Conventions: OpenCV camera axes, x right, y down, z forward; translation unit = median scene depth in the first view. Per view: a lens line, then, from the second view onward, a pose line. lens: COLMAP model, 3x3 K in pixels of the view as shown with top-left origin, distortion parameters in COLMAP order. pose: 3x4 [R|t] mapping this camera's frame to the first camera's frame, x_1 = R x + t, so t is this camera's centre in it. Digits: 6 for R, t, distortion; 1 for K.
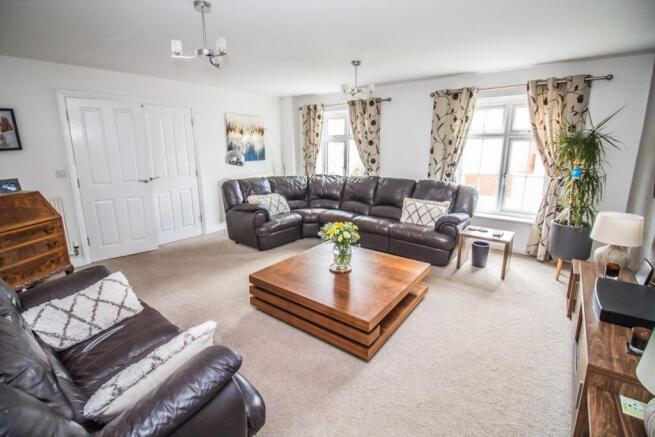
lens RADIAL K [[302.3, 0, 321.6], [0, 302.3, 209.1], [0, 0, 1]] dist [0.012666, -0.024801]
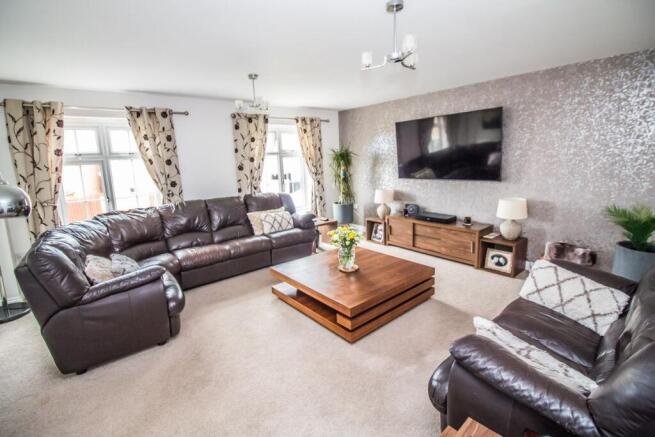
lens RADIAL K [[302.3, 0, 321.6], [0, 302.3, 209.1], [0, 0, 1]] dist [0.012666, -0.024801]
pose [[0.221427, -0.166537, 0.960852, -0.552305], [0.240602, 0.964179, 0.111667, -0.089449], [-0.945030, 0.206457, 0.253564, 0.430432]]
